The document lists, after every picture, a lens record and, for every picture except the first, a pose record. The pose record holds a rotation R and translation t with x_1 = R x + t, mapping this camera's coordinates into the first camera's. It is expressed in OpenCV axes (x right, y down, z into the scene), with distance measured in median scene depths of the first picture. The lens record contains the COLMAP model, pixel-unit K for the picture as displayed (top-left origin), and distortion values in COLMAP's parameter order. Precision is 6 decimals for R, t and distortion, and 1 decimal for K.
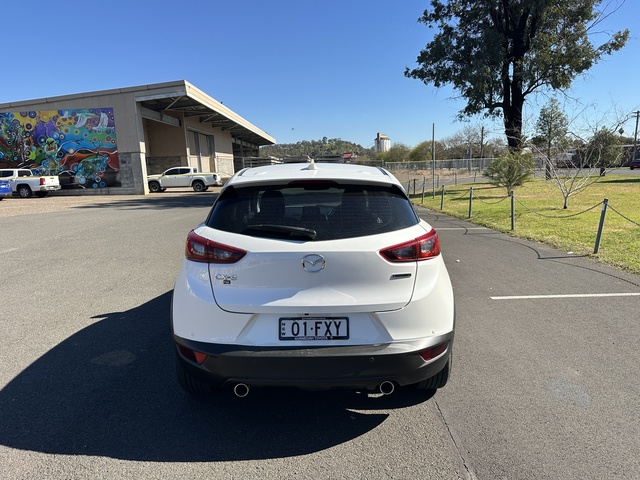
lens RADIAL K [[460.8, 0, 325.6], [0, 460.8, 237.7], [0, 0, 1]] dist [0.017209, -0.032791]
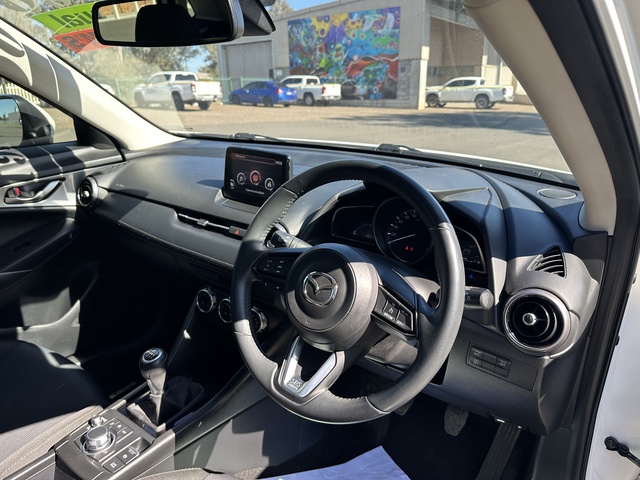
lens RADIAL K [[460.8, 0, 328.7], [0, 460.8, 244.9], [0, 0, 1]] dist [0.017209, -0.032791]
pose [[0.798070, 0.218247, -0.561651, 0.026422], [-0.112947, 0.969762, 0.216342, -0.013214], [0.591884, -0.109219, 0.798589, 0.162258]]
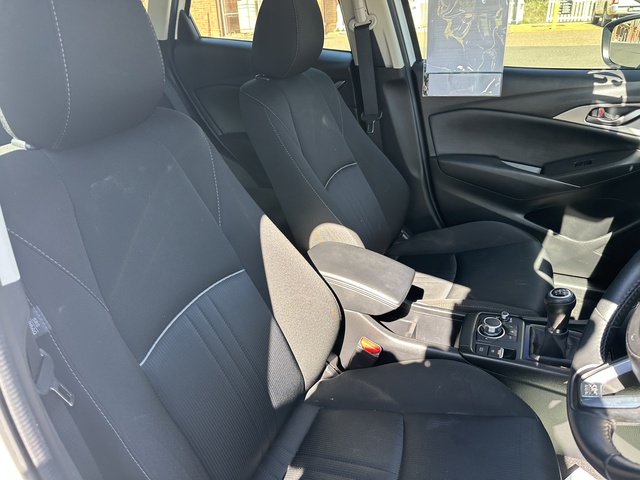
lens RADIAL K [[482.0, 0, 319.9], [0, 482.0, 238.3], [0, 0, 1]] dist [0.025838, -0.005319]
pose [[-0.425377, 0.428790, -0.796990, 0.034725], [-0.084041, 0.858116, 0.506532, -0.017566], [0.901106, 0.282447, -0.328987, 0.177327]]
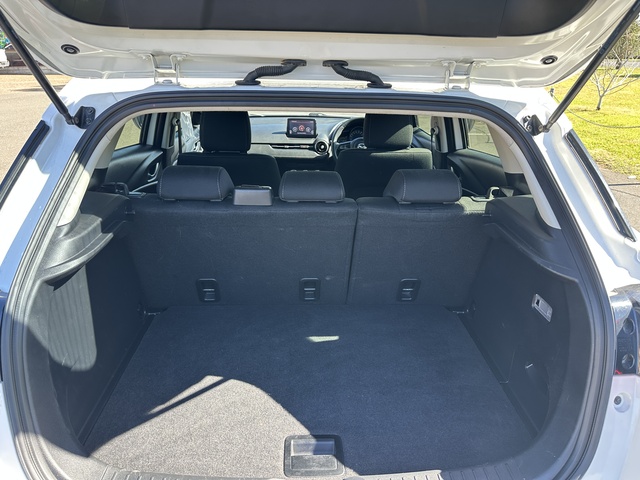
lens RADIAL K [[460.8, 0, 322.6], [0, 460.8, 243.1], [0, 0, 1]] dist [0.017209, -0.032791]
pose [[0.999343, 0.017417, 0.031797, -0.003282], [-0.024720, 0.968910, 0.246177, -0.009915], [-0.026521, -0.246801, 0.968703, 0.059560]]
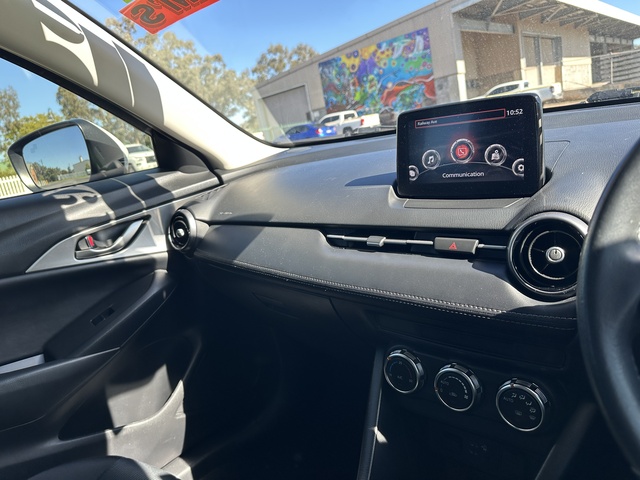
lens RADIAL K [[460.8, 0, 319.5], [0, 460.8, 236.7], [0, 0, 1]] dist [0.017209, -0.032791]
pose [[0.734320, 0.054569, -0.676607, 0.006400], [0.045925, 0.990486, 0.129726, -0.008050], [0.677248, -0.126333, 0.724827, 0.169270]]
